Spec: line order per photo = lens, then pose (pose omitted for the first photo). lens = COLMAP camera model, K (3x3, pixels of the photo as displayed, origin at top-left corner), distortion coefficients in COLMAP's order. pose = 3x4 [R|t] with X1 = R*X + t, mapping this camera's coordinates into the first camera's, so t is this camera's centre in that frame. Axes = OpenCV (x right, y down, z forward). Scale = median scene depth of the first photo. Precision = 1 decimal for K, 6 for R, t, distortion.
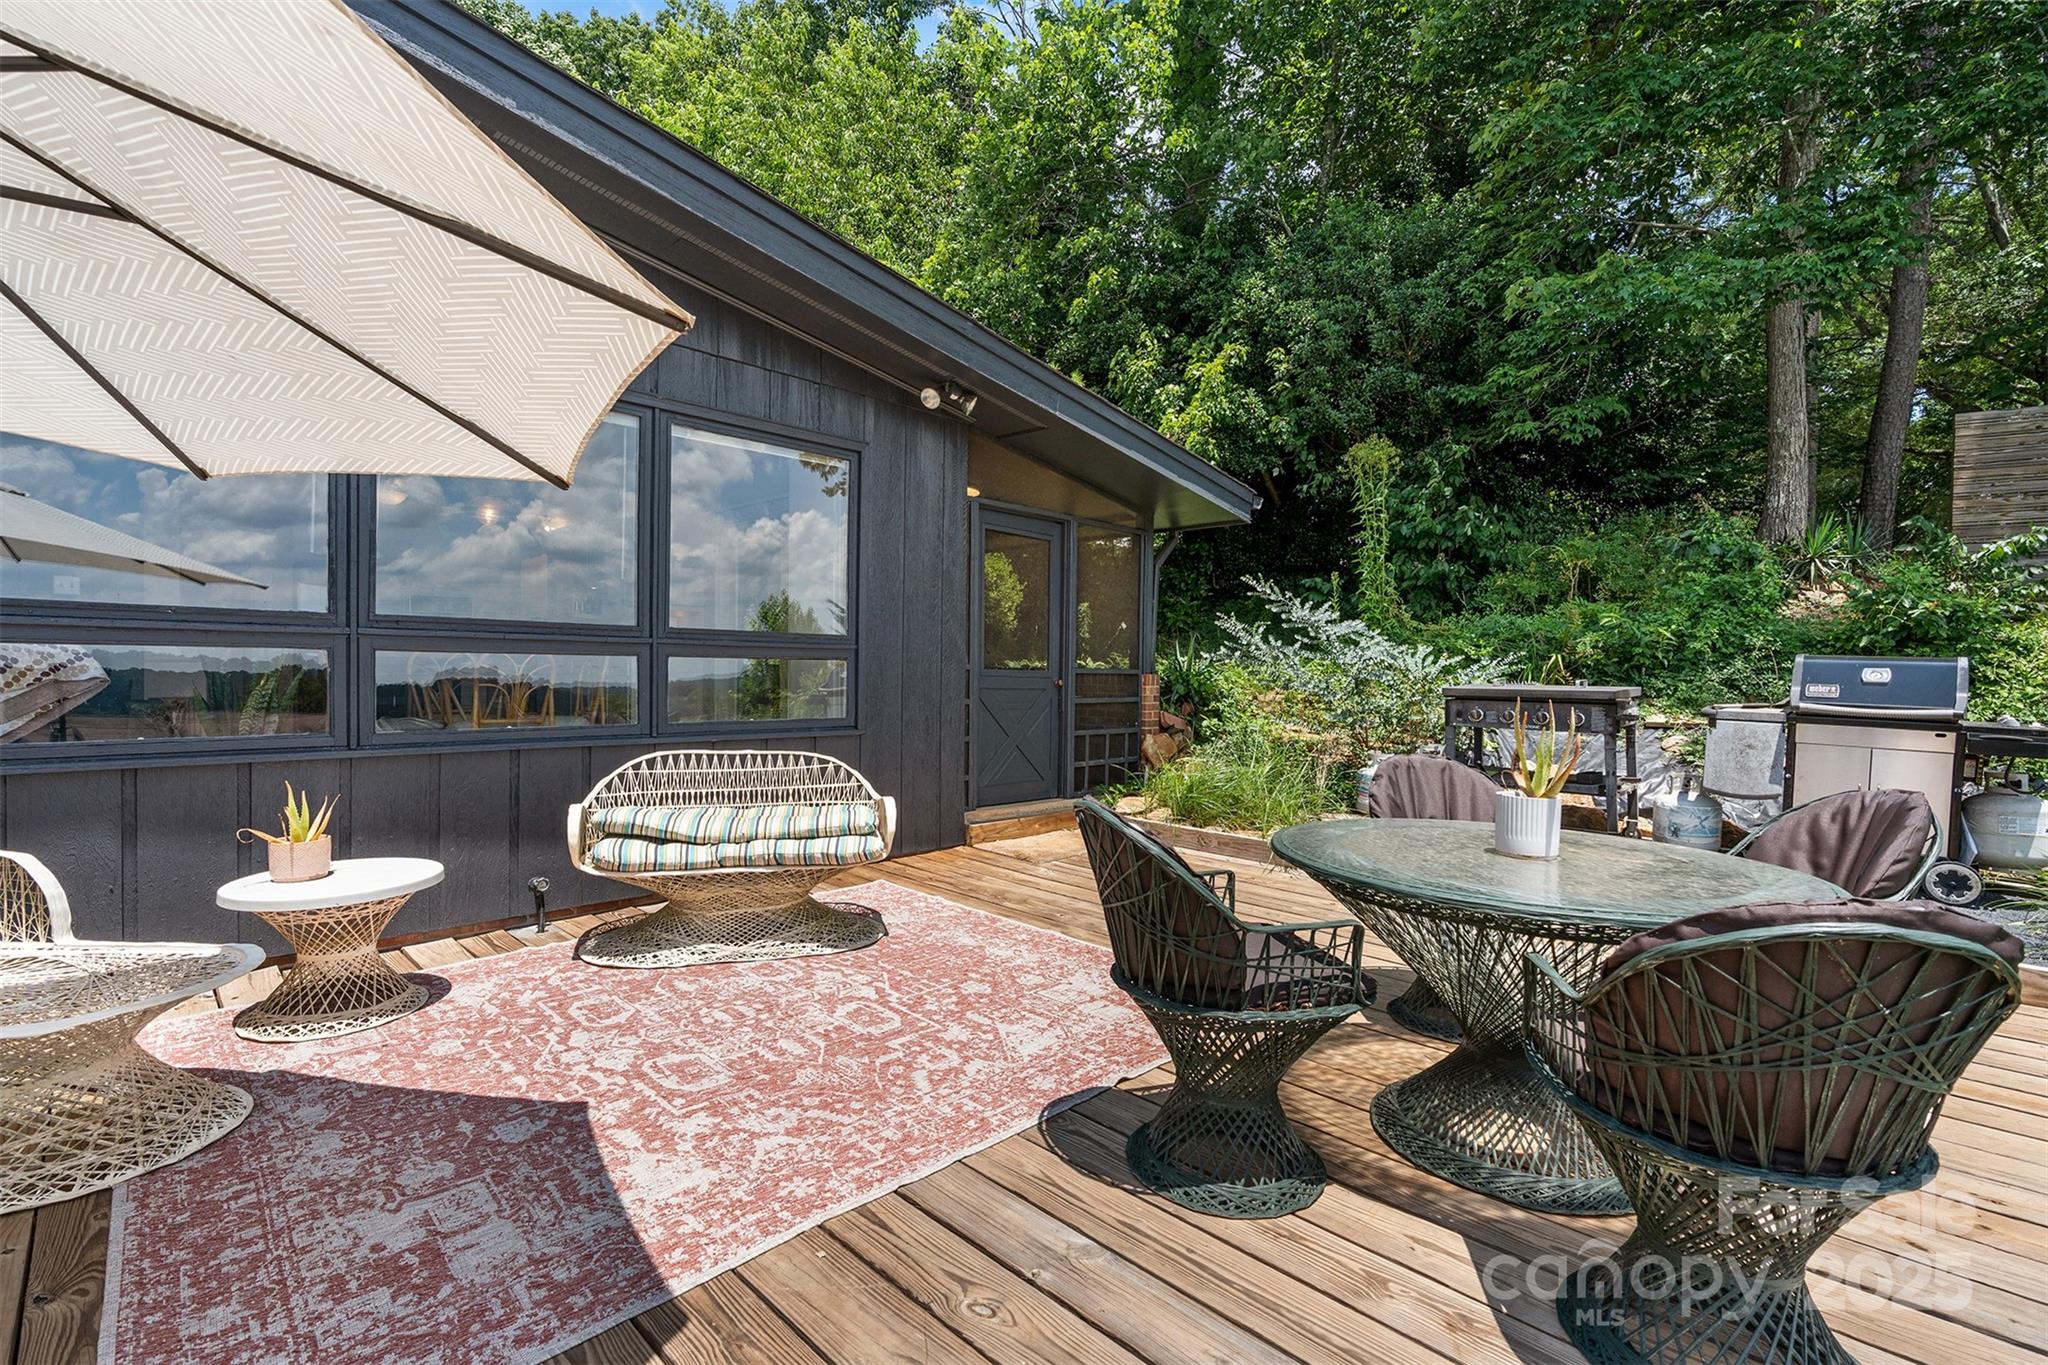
lens RADIAL K [[933.6, 0, 1017.8], [0, 933.6, 680.5], [0, 0, 1]] dist [0.001287, 0.000892]
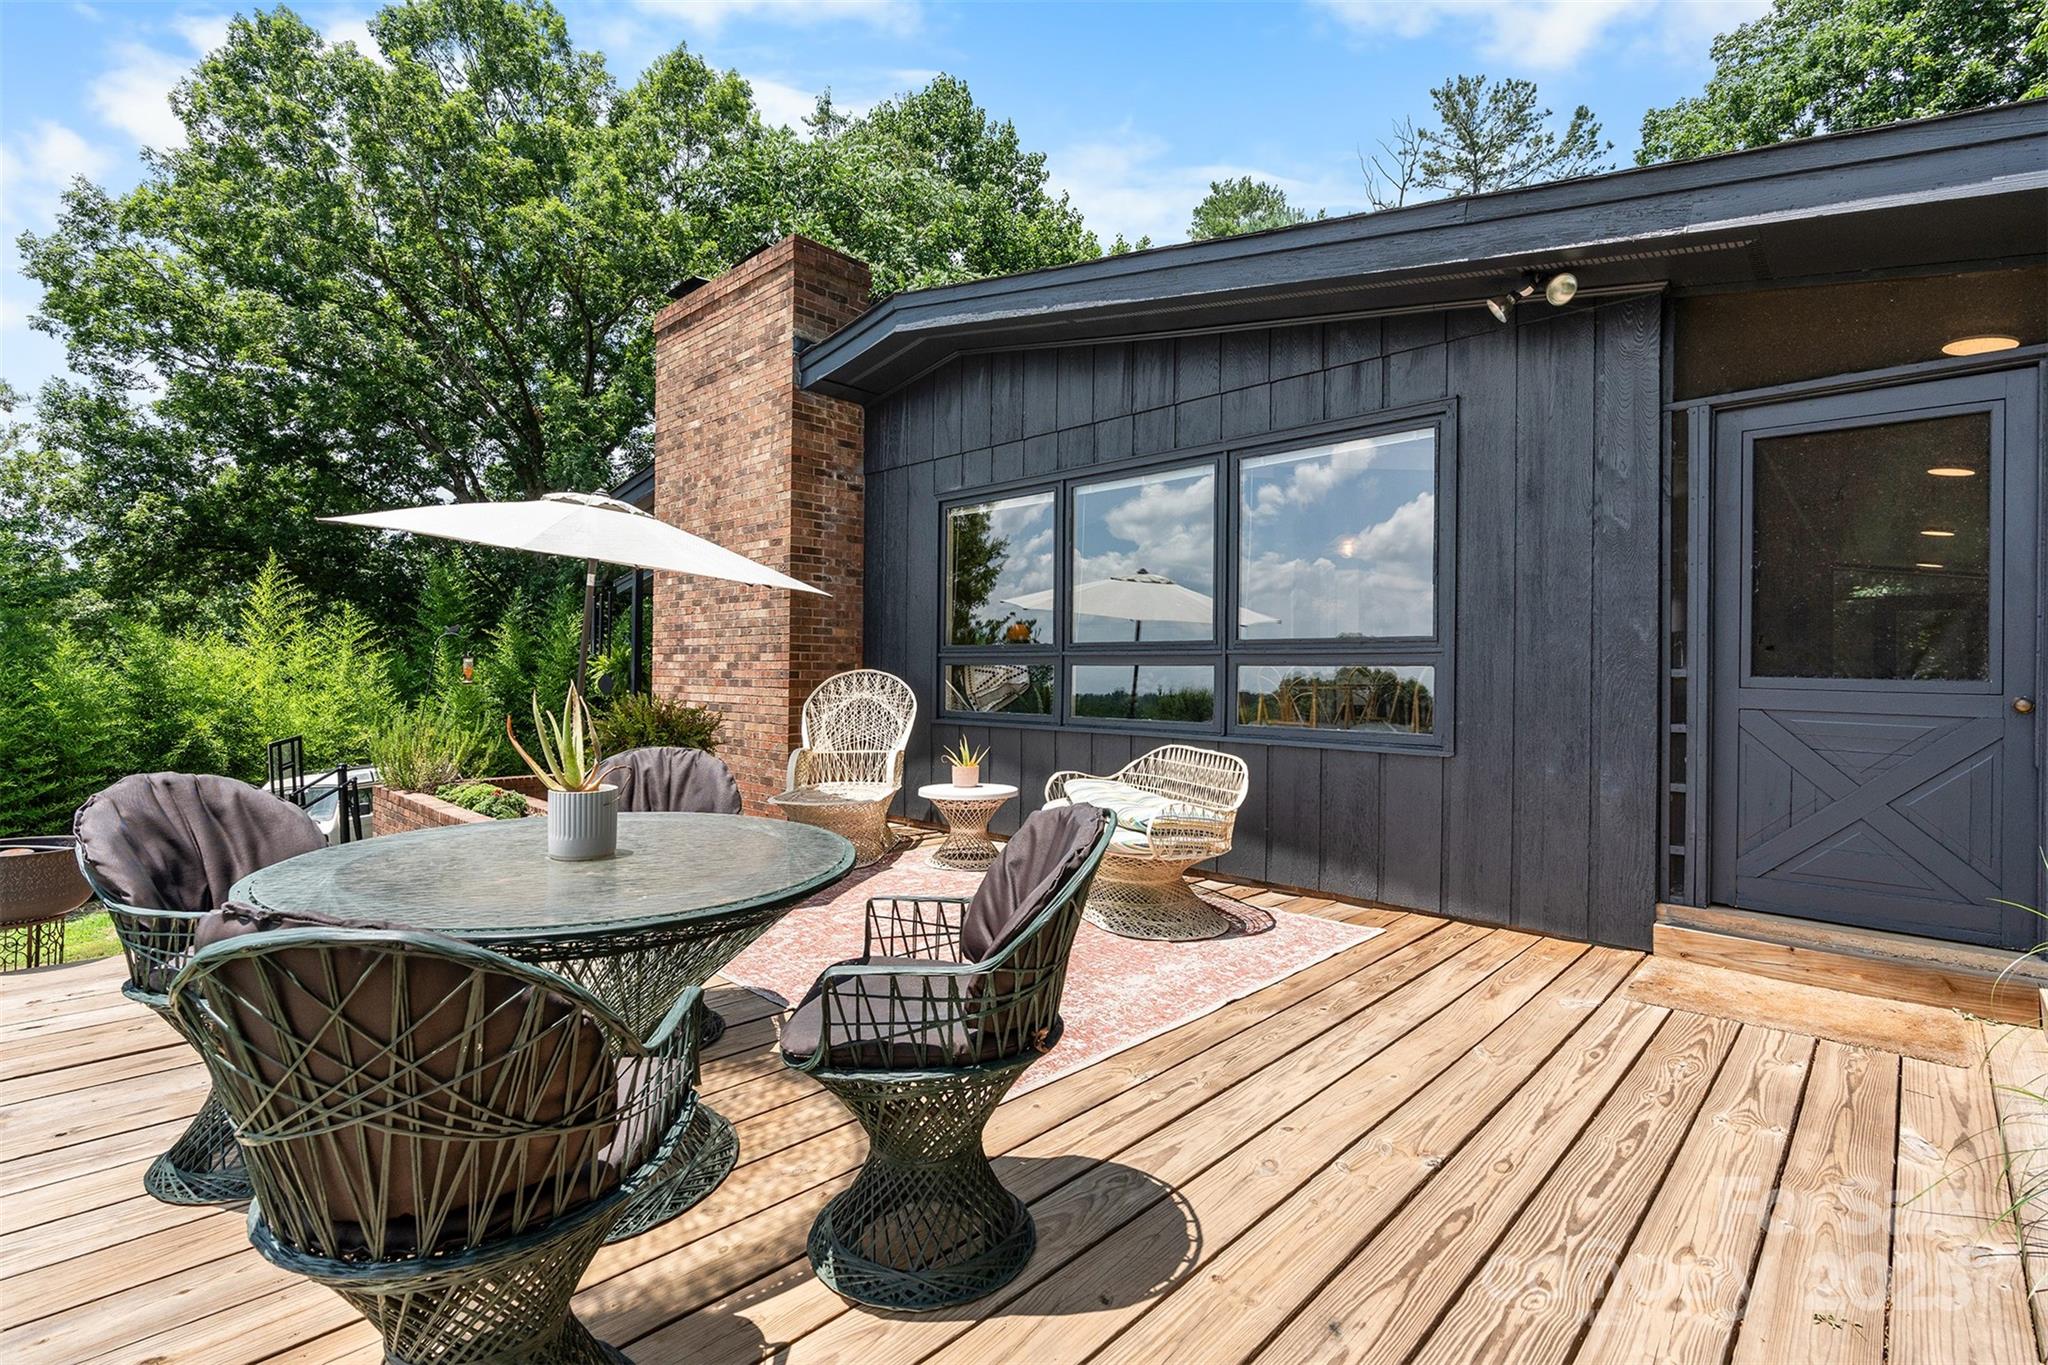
lens RADIAL K [[933.6, 0, 1017.9], [0, 933.6, 676.3], [0, 0, 1]] dist [0.001287, 0.000892]
pose [[0.005794, -0.010902, -0.999924, 0.832192], [-0.022460, 0.999687, -0.011030, 0.005882], [0.999731, 0.022522, 0.005548, 0.807035]]
